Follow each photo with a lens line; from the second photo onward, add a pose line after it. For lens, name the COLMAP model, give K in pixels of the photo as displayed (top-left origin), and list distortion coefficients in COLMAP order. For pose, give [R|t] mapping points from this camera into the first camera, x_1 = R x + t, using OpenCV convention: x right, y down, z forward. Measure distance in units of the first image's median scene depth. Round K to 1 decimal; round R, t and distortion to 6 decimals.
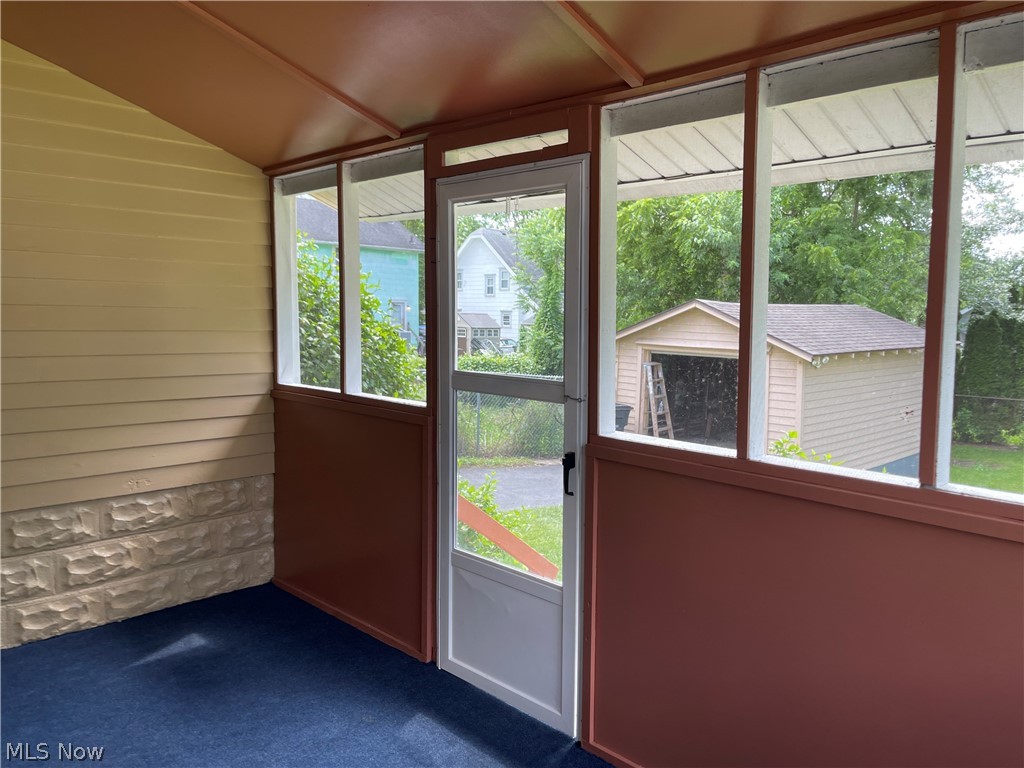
lens RADIAL K [[767.0, 0, 512.0], [0, 767.0, 384.0], [0, 0, 1]] dist [0.003217, -0.003689]
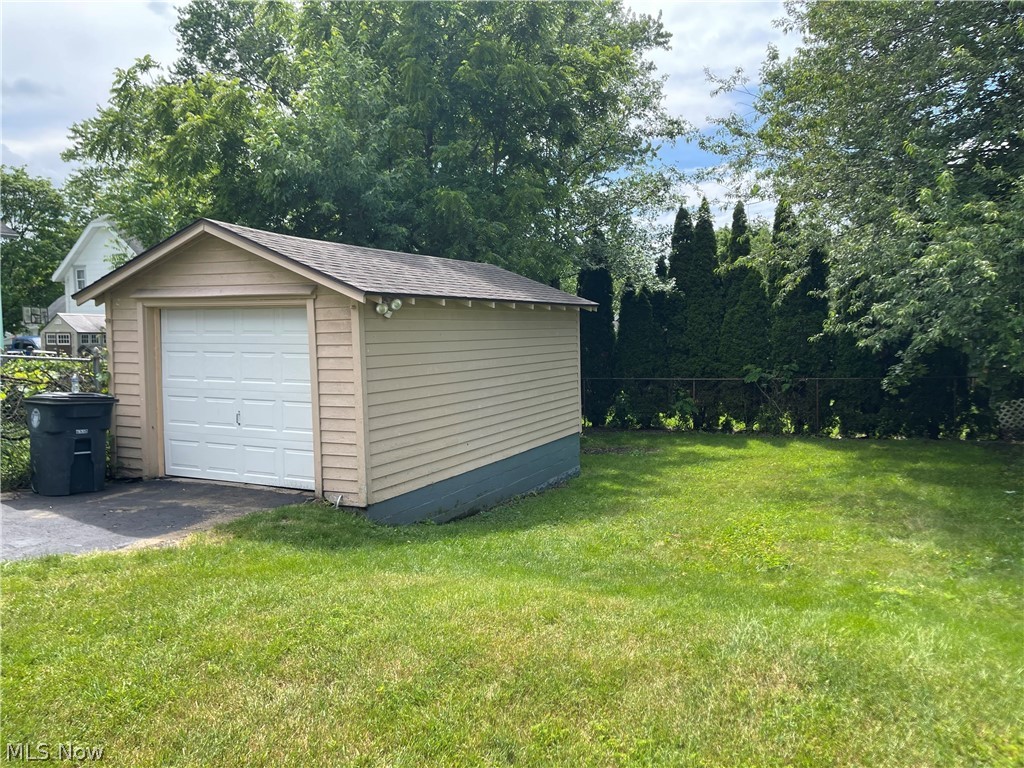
lens RADIAL K [[767.0, 0, 512.0], [0, 767.0, 384.0], [0, 0, 1]] dist [0.003217, -0.003689]
pose [[0.933756, -0.048626, 0.354593, 0.243673], [0.057196, 0.998269, -0.013722, 0.047537], [-0.353312, 0.033094, 0.934920, 0.323191]]
